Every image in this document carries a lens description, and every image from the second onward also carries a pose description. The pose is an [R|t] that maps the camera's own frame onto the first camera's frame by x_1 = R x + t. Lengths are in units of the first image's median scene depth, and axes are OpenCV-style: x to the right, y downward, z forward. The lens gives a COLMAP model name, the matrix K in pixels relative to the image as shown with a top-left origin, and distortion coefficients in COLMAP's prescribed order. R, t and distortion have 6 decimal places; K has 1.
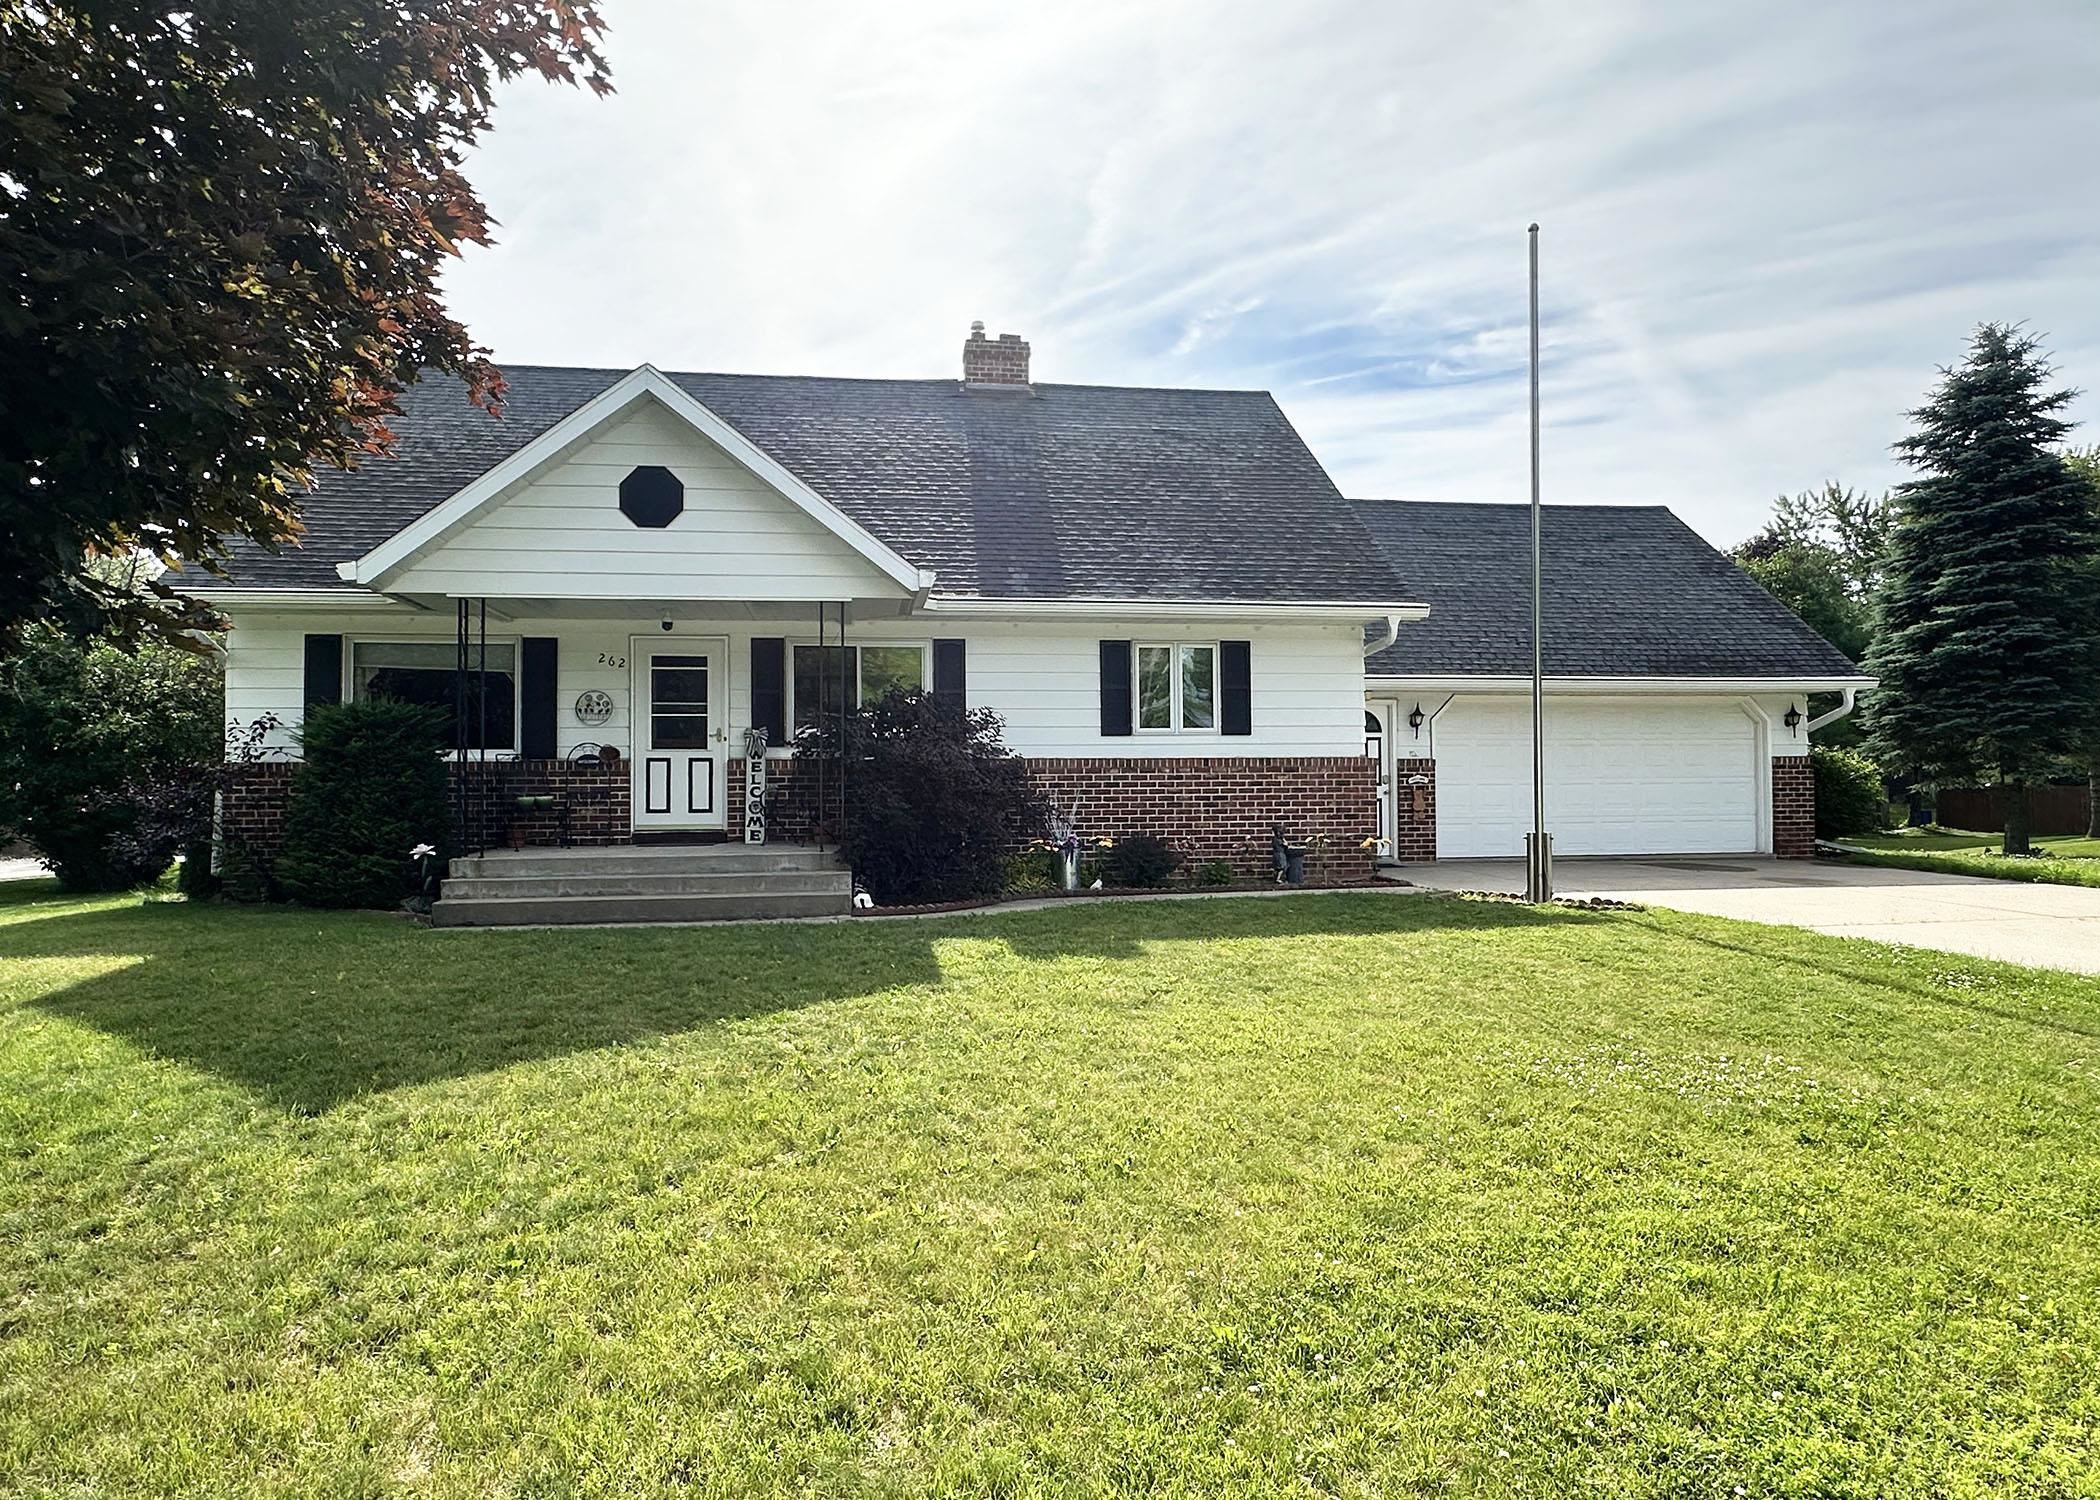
lens RADIAL K [[1269.4, 0, 1050.0], [0, 1269.4, 750.0], [0, 0, 1]] dist [-0.003809, -0.000629]
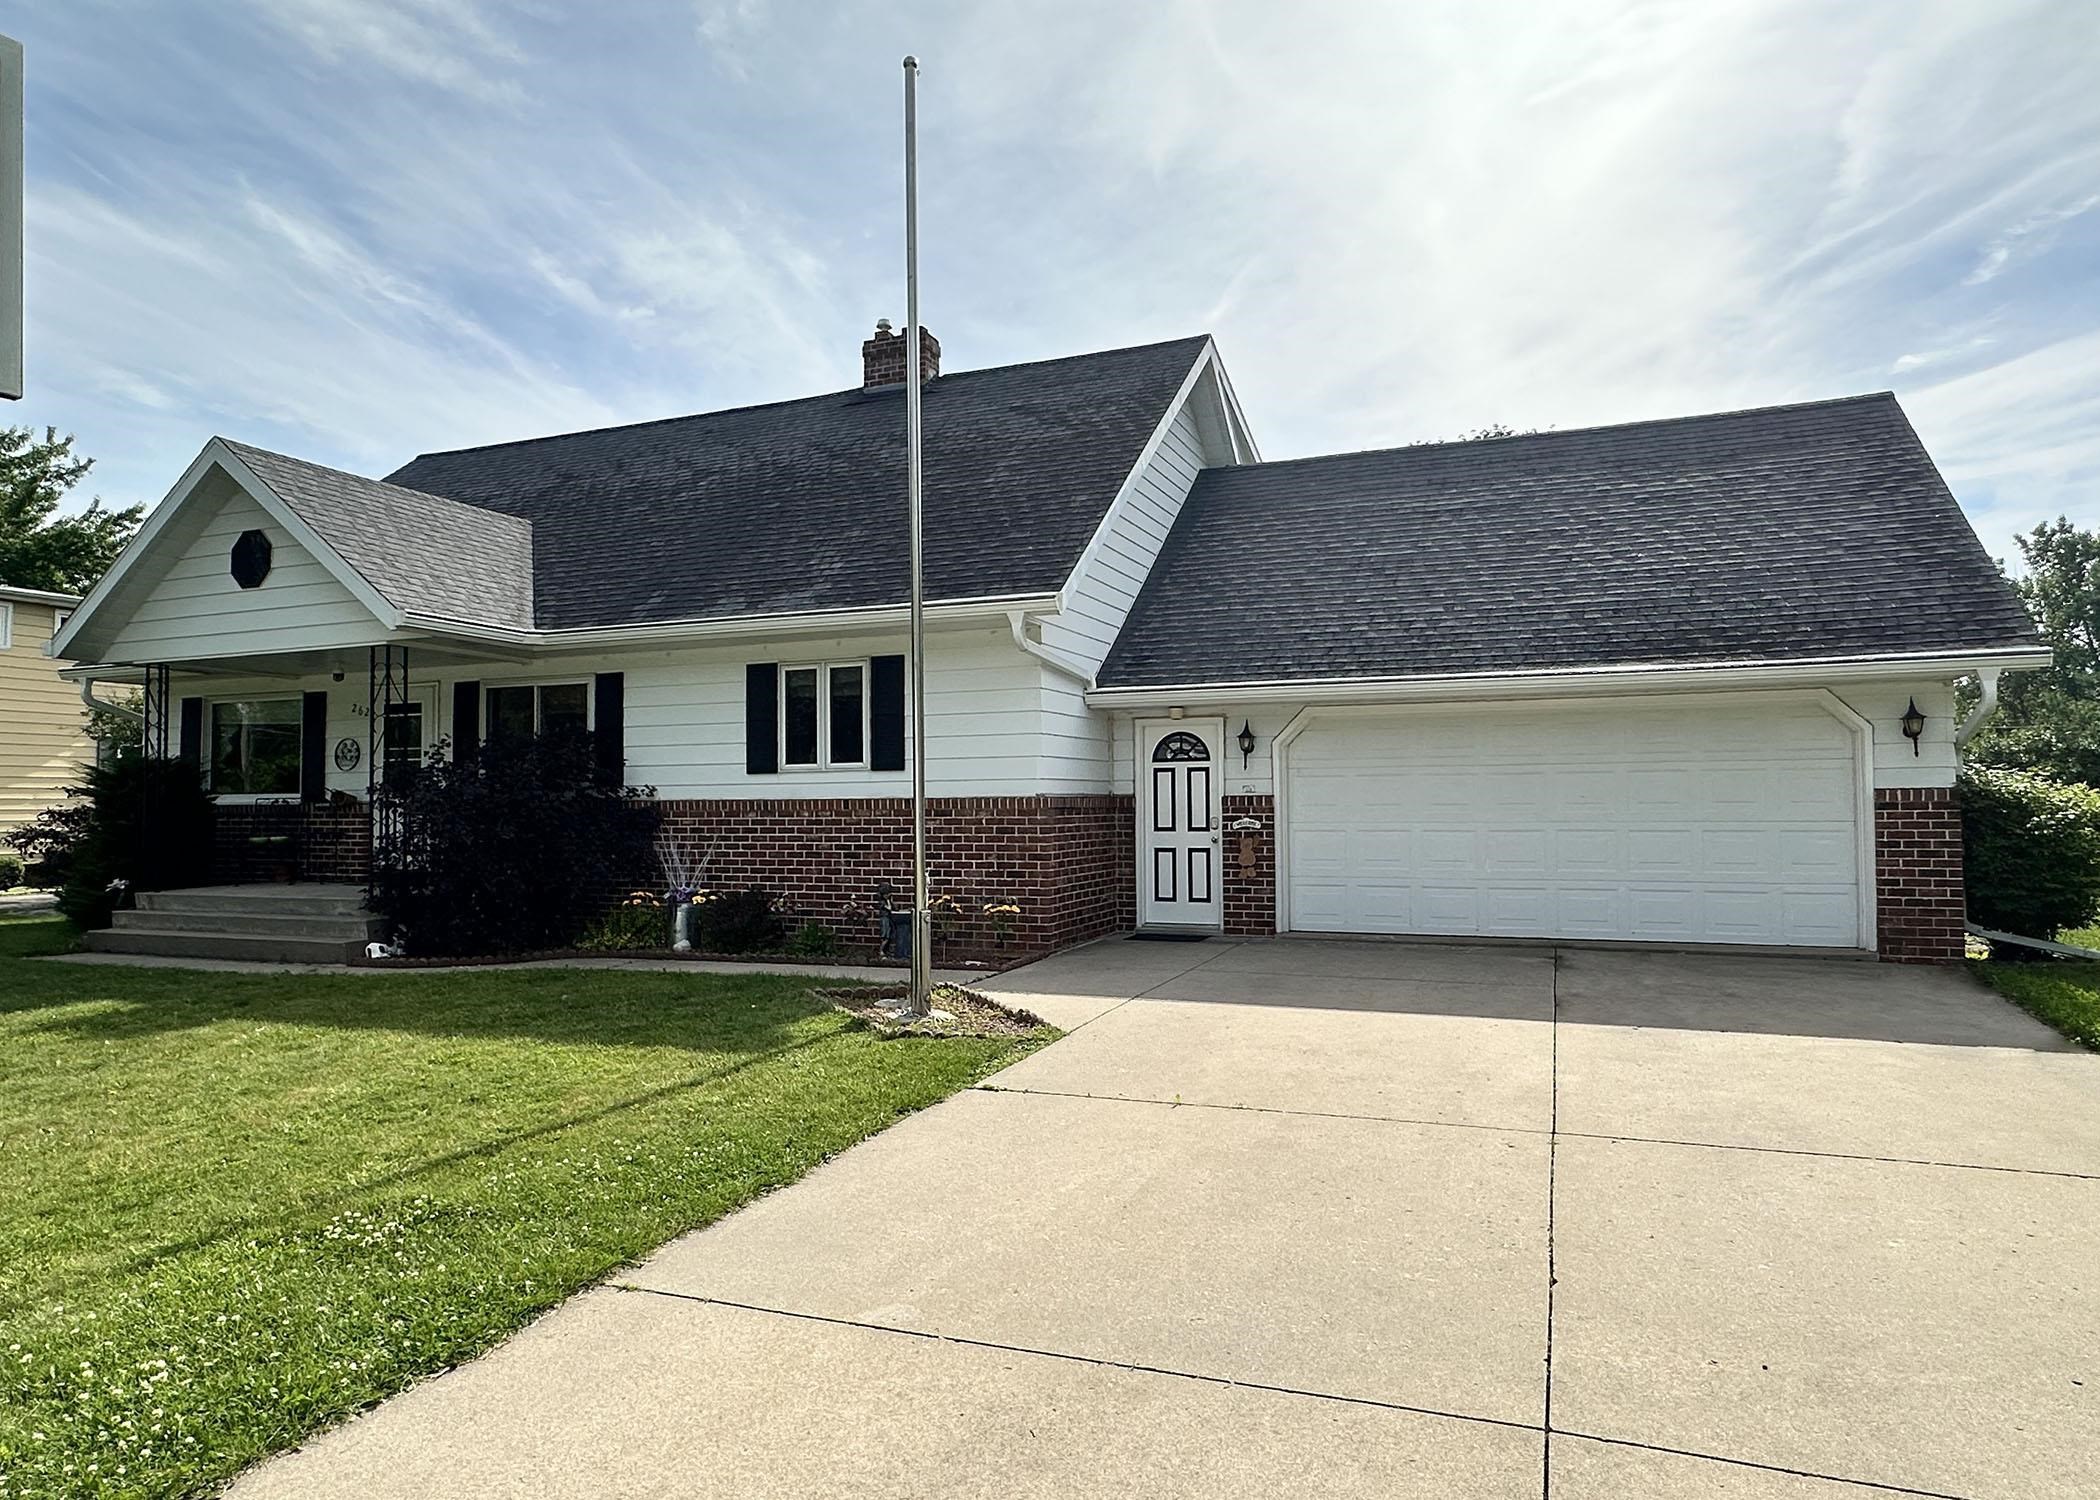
lens RADIAL K [[1269.4, 0, 1050.0], [0, 1269.4, 750.0], [0, 0, 1]] dist [-0.003809, -0.000629]
pose [[0.858656, -0.020722, -0.512133, 0.670992], [0.013059, 0.999743, -0.018557, -0.008749], [0.512386, 0.009246, 0.858705, 0.357772]]
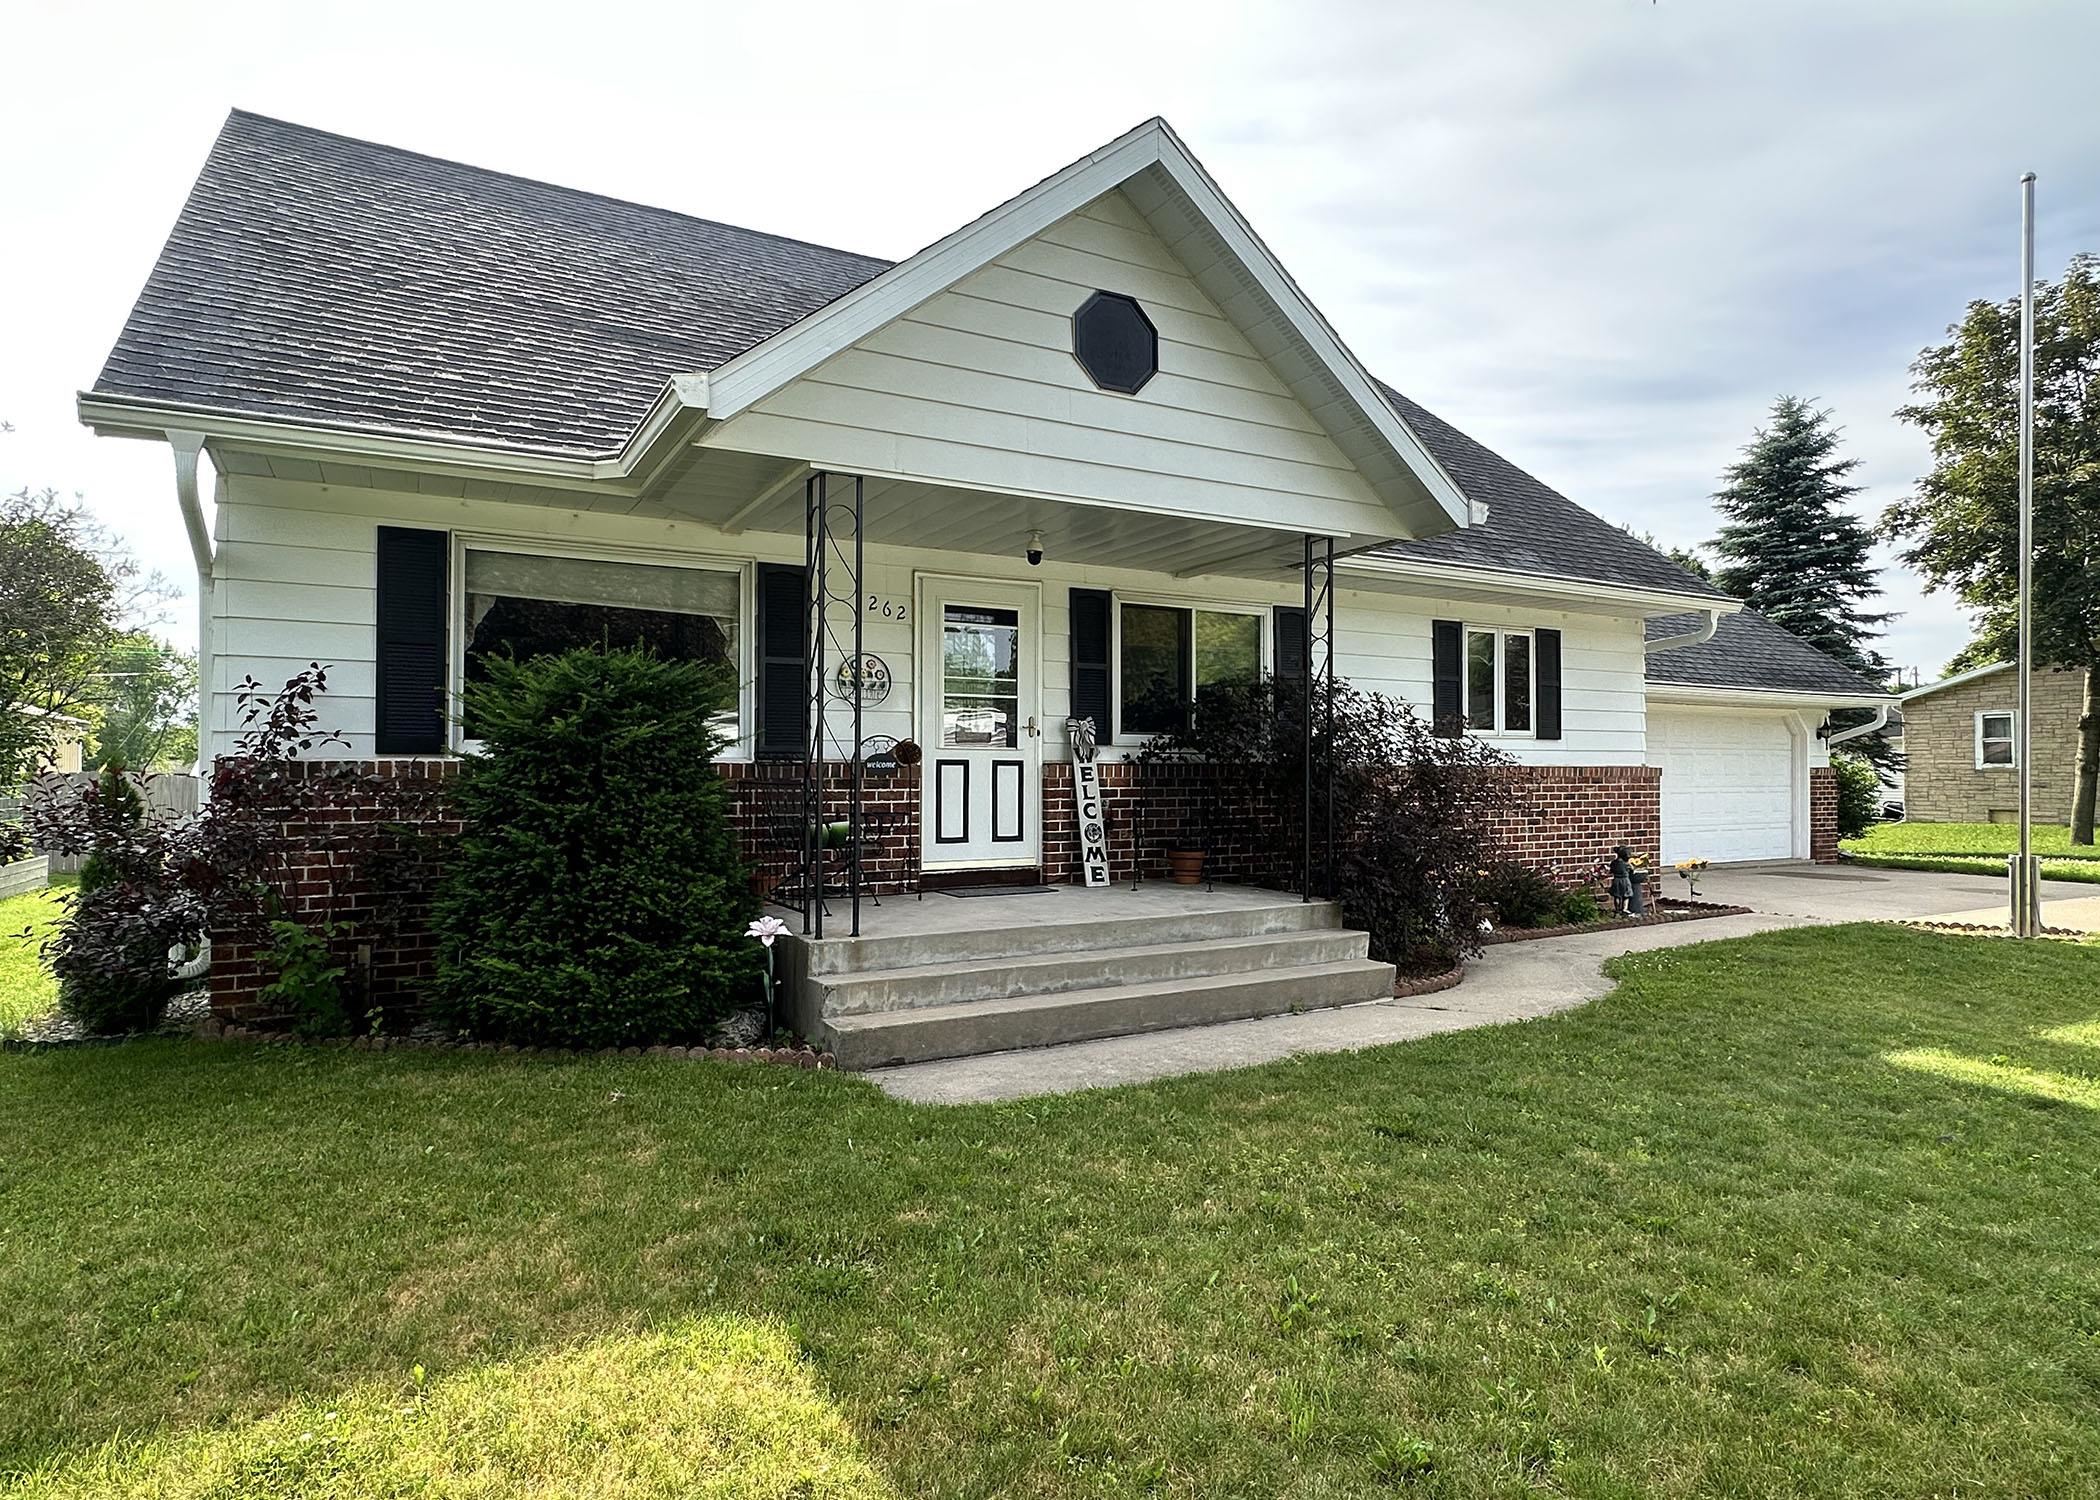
lens RADIAL K [[1155.3, 0, 1050.0], [0, 1155.3, 750.0], [0, 0, 1]] dist [0.002293, 0.000896]
pose [[0.935031, 0.014273, 0.354278, -0.452026], [-0.014684, 0.999891, -0.001526, 0.001266], [-0.354261, -0.003775, 0.935139, 0.399969]]
